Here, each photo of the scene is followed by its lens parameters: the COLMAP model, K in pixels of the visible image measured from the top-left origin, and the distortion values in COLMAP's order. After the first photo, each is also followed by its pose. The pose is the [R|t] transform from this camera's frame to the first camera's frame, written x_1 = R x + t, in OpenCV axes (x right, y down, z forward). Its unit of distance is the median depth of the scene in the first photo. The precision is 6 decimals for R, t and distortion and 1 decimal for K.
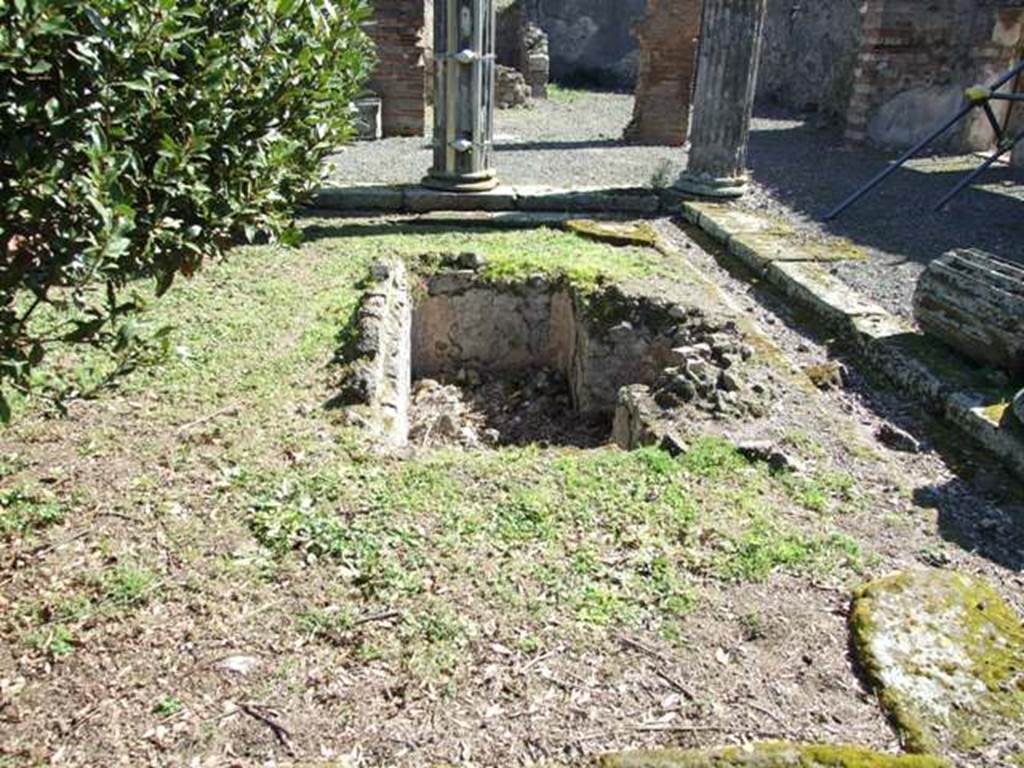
lens RADIAL K [[781.8, 0, 512.0], [0, 781.8, 384.0], [0, 0, 1]] dist [-0.049261, 0.001615]
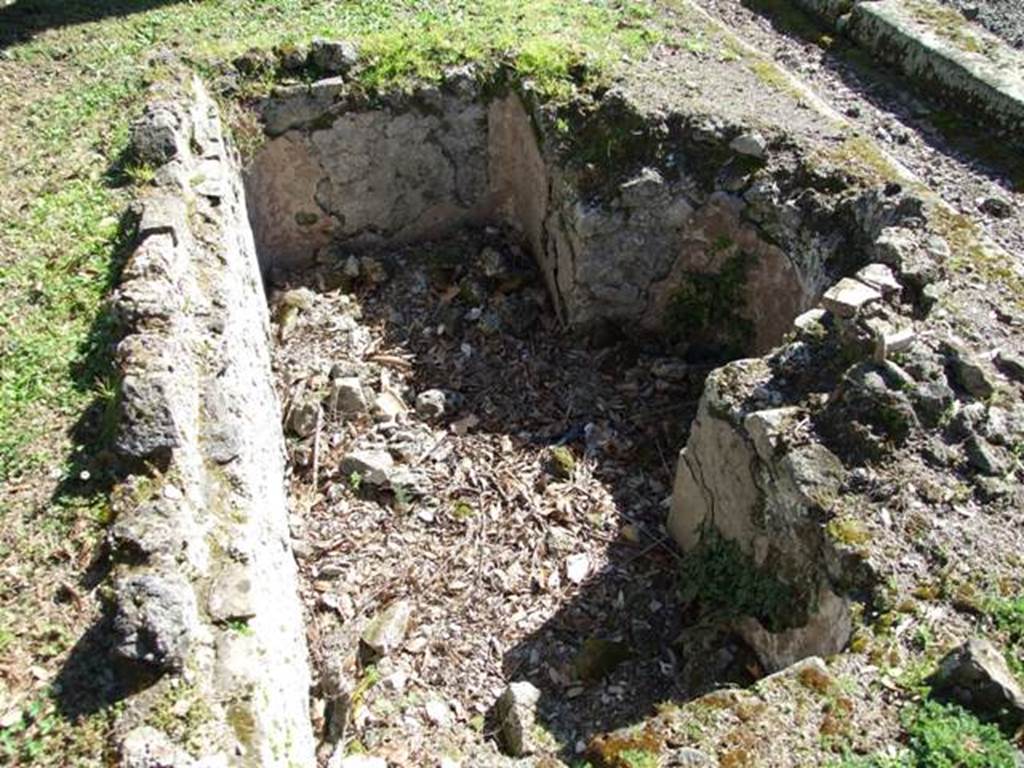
lens RADIAL K [[816.7, 0, 509.3], [0, 816.7, 375.1], [0, 0, 1]] dist [-0.064670, 0.060196]
pose [[0.981635, -0.155219, 0.110907, -0.031053], [0.109616, 0.934742, 0.337998, -0.136361], [-0.156133, -0.319633, 0.934589, 0.415912]]
